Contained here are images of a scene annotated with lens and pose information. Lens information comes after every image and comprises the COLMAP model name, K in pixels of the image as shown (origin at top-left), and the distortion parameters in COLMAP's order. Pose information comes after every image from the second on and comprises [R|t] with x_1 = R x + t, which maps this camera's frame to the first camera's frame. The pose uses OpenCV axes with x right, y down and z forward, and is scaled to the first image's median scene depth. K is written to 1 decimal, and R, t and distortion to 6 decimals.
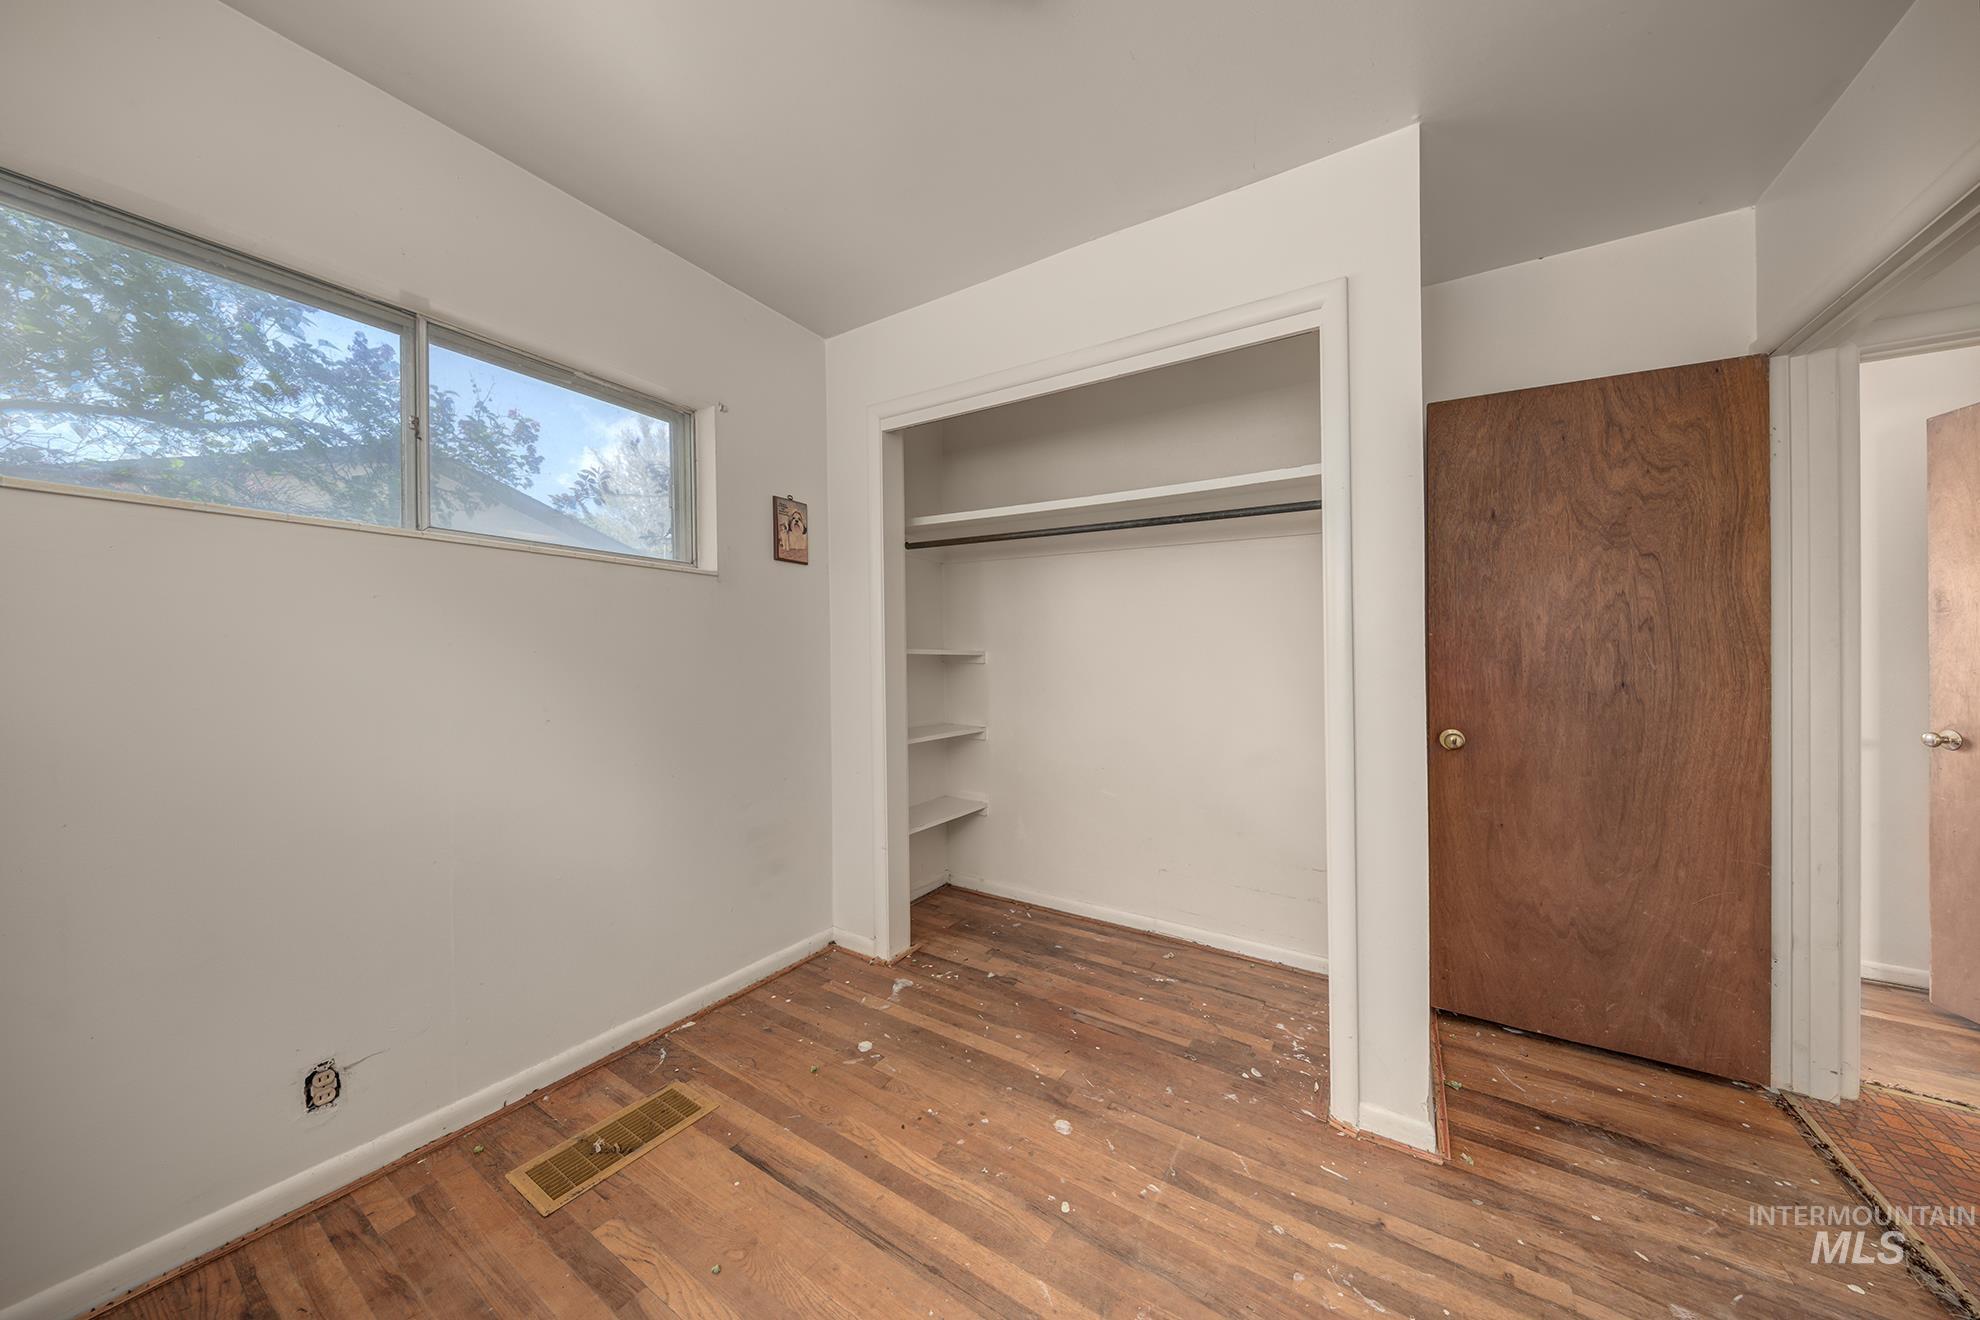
lens RADIAL K [[632.7, 0, 993.6], [0, 632.7, 655.0], [0, 0, 1]] dist [0.000244, -0.001831]
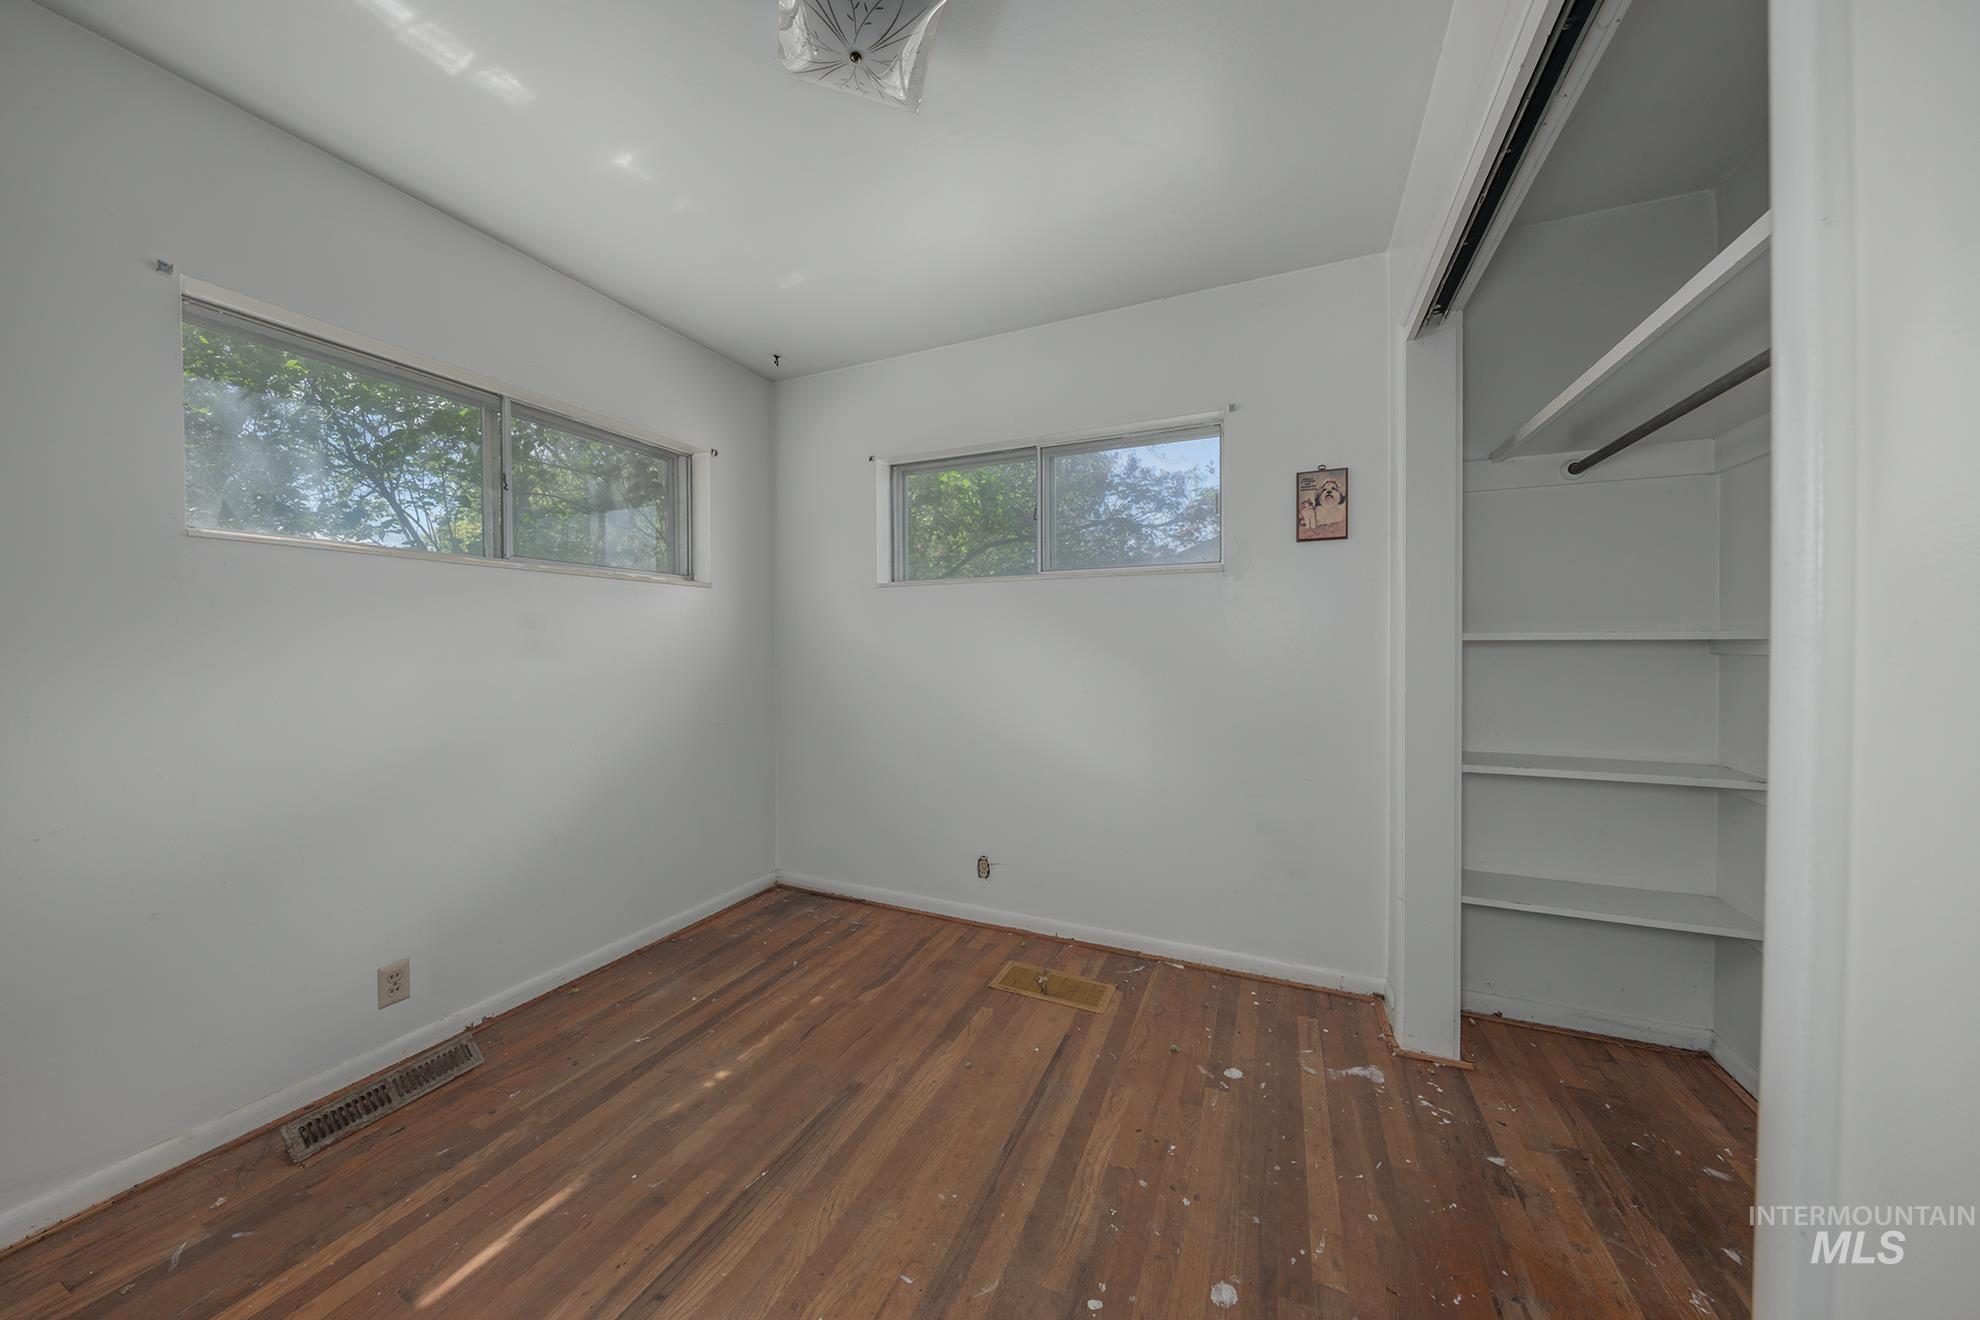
lens RADIAL K [[632.7, 0, 997.9], [0, 632.7, 659.7], [0, 0, 1]] dist [0.000244, -0.001831]
pose [[0.175630, 0.016003, -0.984326, 0.662135], [0.001793, 0.999861, 0.016576, 0.008523], [0.984455, -0.004676, 0.175576, 0.541699]]
